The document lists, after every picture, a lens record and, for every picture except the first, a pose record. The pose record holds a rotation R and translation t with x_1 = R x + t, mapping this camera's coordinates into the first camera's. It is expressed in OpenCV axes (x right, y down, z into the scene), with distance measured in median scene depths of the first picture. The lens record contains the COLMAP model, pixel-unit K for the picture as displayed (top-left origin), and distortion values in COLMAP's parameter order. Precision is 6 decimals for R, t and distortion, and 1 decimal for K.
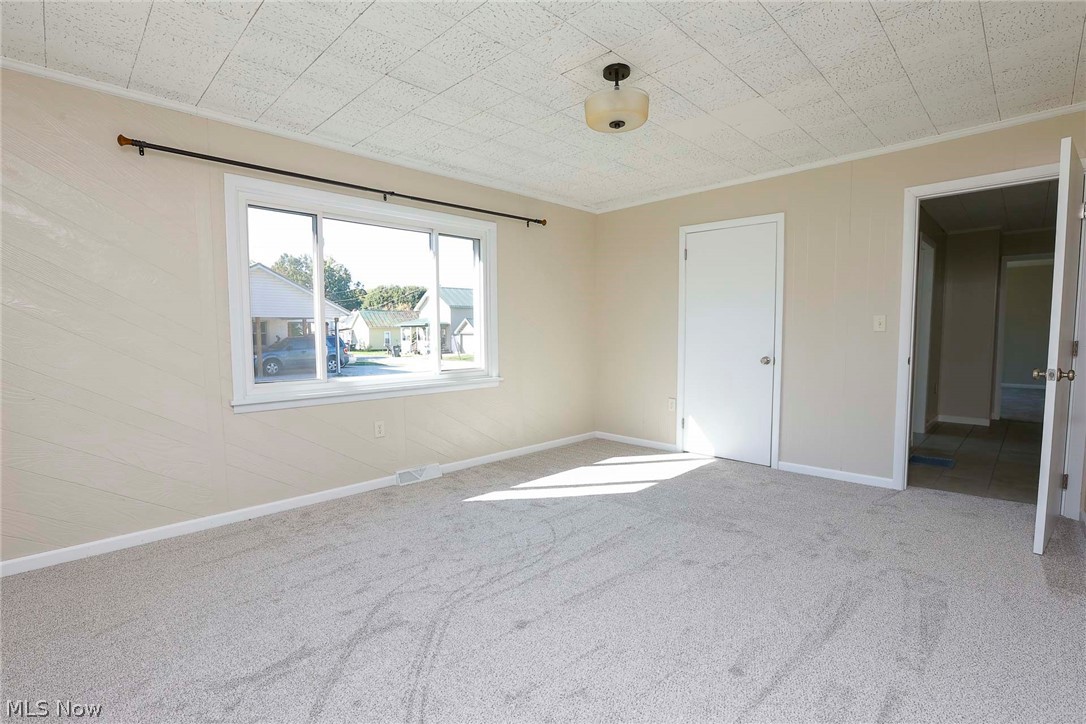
lens RADIAL K [[514.4, 0, 543.0], [0, 514.4, 362.0], [0, 0, 1]] dist [-0.027440, 0.000458]
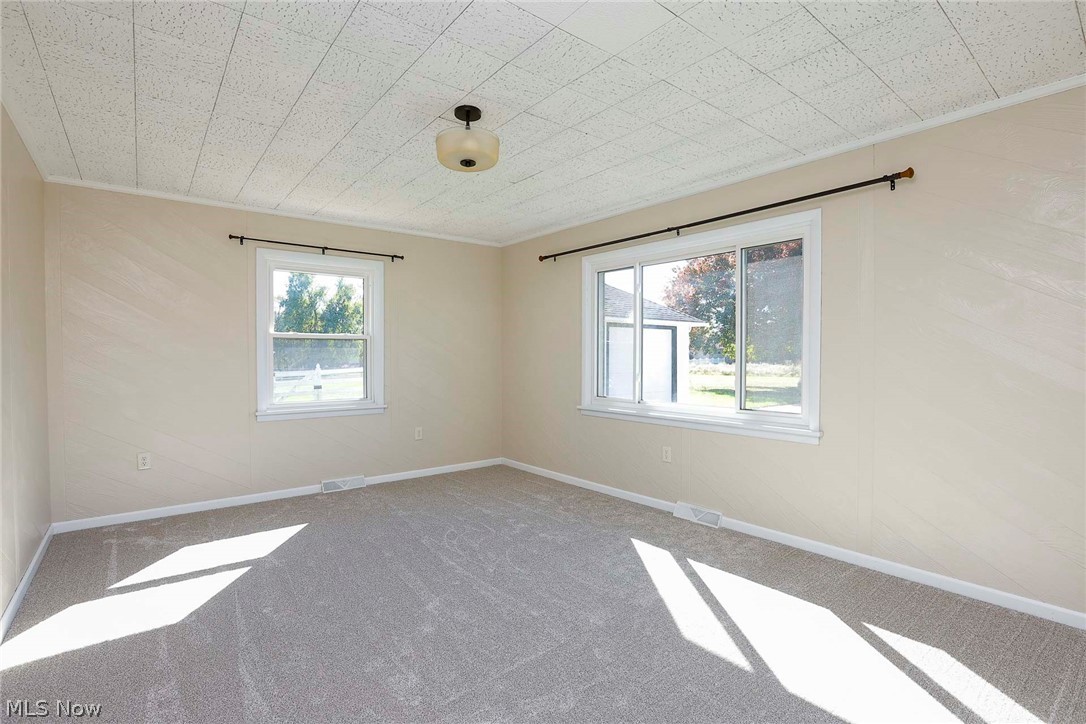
lens RADIAL K [[514.4, 0, 543.0], [0, 514.4, 362.0], [0, 0, 1]] dist [-0.027440, 0.000458]
pose [[-0.104496, 0.022878, -0.994262, 0.711941], [-0.055117, 0.998066, 0.028758, -0.070459], [0.992997, 0.057806, -0.103033, 0.798786]]
